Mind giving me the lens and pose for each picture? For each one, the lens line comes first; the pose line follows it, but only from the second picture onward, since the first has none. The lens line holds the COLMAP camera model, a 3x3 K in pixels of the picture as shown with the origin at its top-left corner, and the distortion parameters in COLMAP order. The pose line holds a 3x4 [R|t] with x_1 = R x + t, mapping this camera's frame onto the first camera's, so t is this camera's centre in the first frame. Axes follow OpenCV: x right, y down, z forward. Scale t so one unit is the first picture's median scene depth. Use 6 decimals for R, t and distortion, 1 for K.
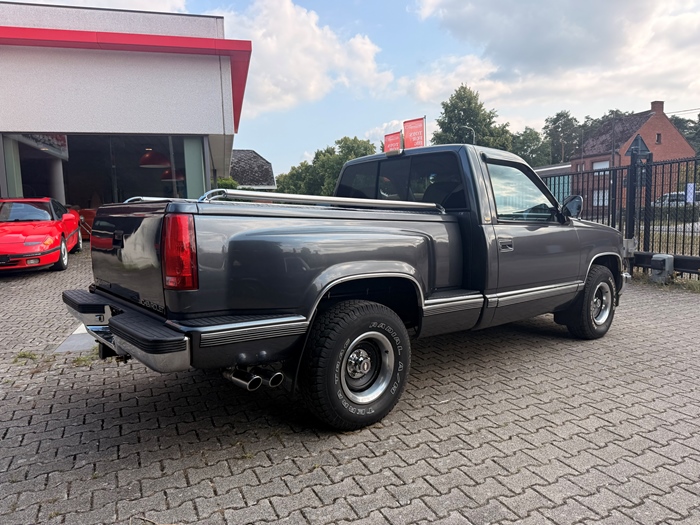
lens RADIAL K [[493.5, 0, 352.8], [0, 493.5, 266.5], [0, 0, 1]] dist [0.036446, -0.045942]
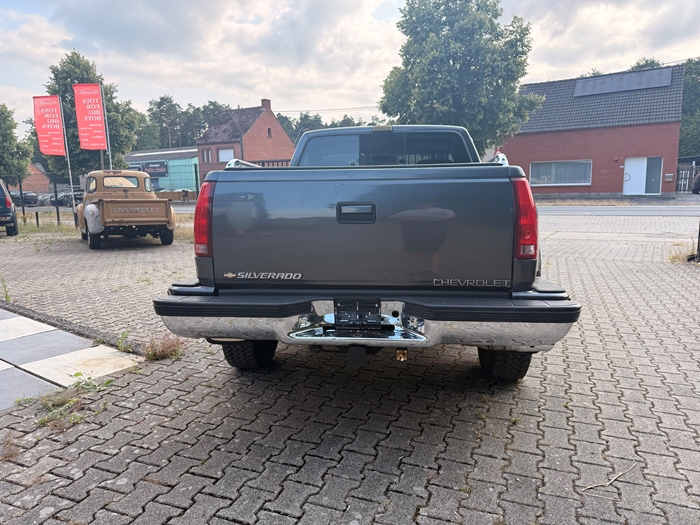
lens RADIAL K [[493.5, 0, 347.0], [0, 493.5, 265.3], [0, 0, 1]] dist [0.036446, -0.045942]
pose [[0.727321, -0.093758, 0.679863, -0.748203], [0.073716, 0.995566, 0.058434, -0.013498], [-0.682327, 0.007617, 0.731008, 0.322339]]
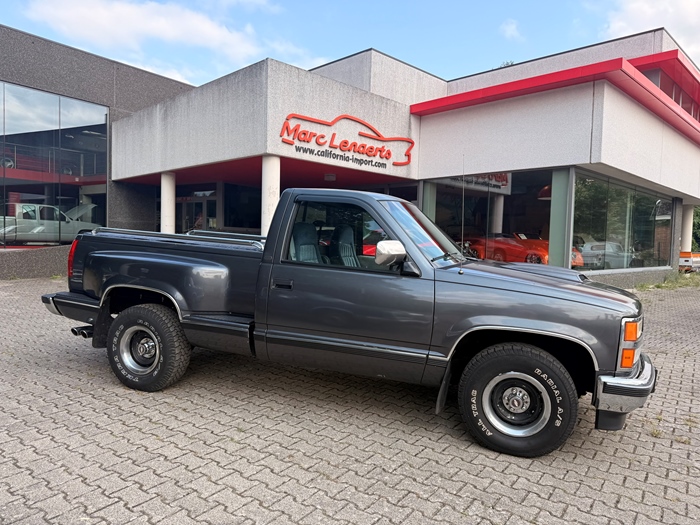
lens RADIAL K [[493.5, 0, 352.0], [0, 493.5, 264.2], [0, 0, 1]] dist [0.036446, -0.045942]
pose [[0.500798, 0.083912, -0.861487, 1.165971], [-0.136824, 0.990451, 0.016935, -0.112993], [0.854682, 0.109390, 0.507497, 0.562926]]
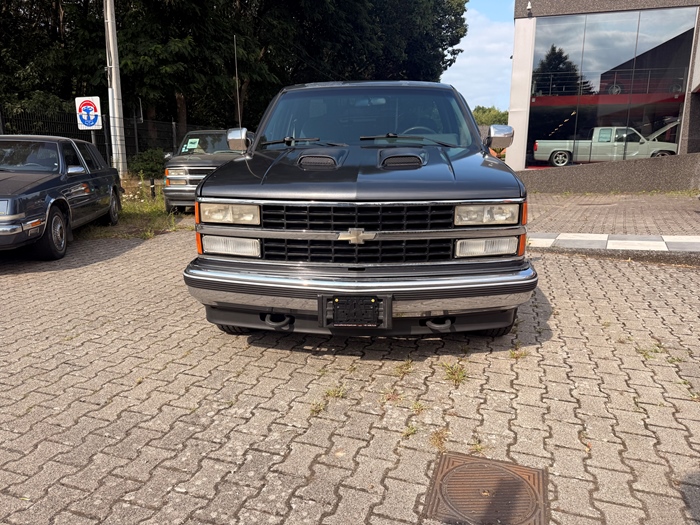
lens RADIAL K [[493.5, 0, 354.6], [0, 493.5, 258.9], [0, 0, 1]] dist [0.036446, -0.045942]
pose [[-0.680909, 0.170540, -0.712235, 1.070208], [-0.065495, 0.954434, 0.291146, -0.204289], [0.729434, 0.244892, -0.638713, 1.938530]]
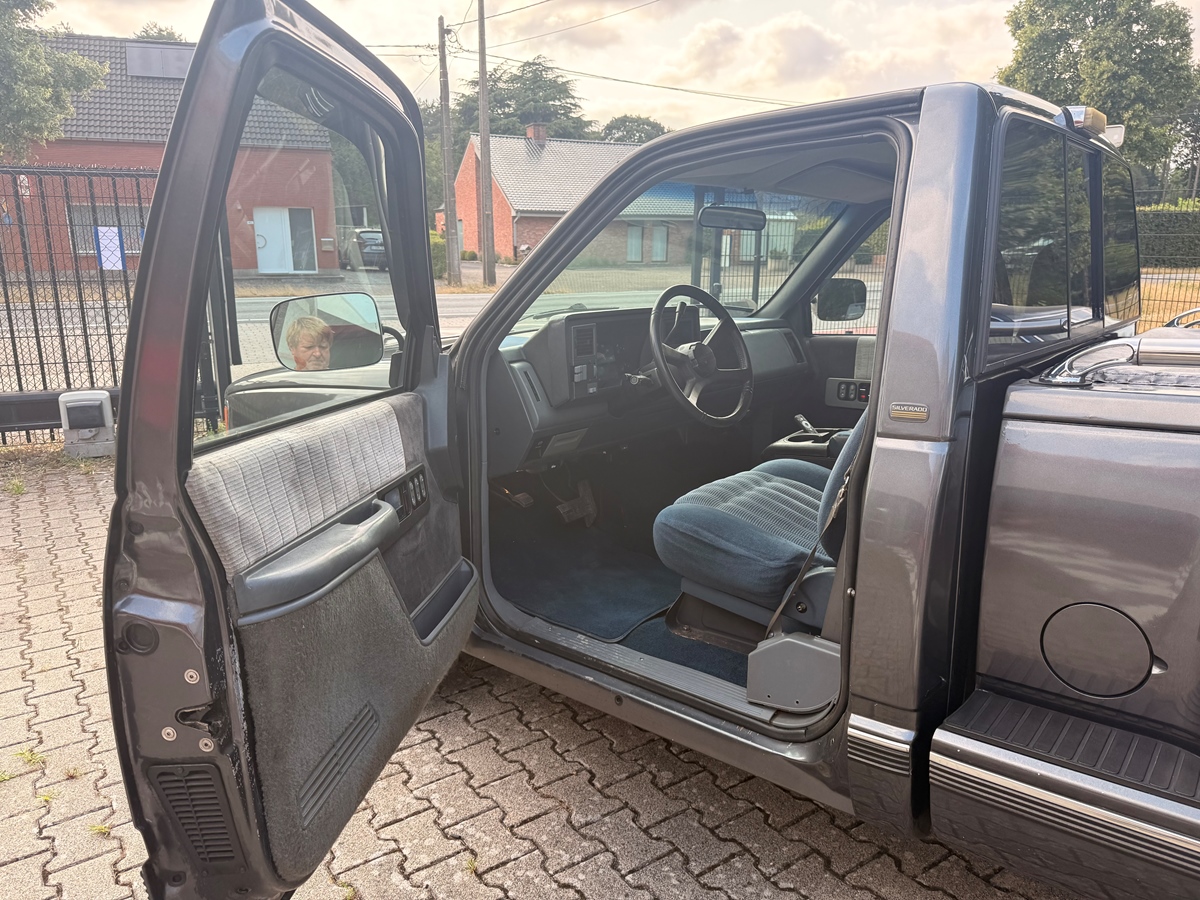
lens RADIAL K [[858.8, 0, 607.7], [0, 858.8, 452.2], [0, 0, 1]] dist [0.003195, -0.013759]
pose [[-0.186914, -0.204905, 0.960769, -0.392205], [0.104746, 0.968273, 0.226883, -0.205540], [-0.976776, 0.143044, -0.159521, 1.464031]]
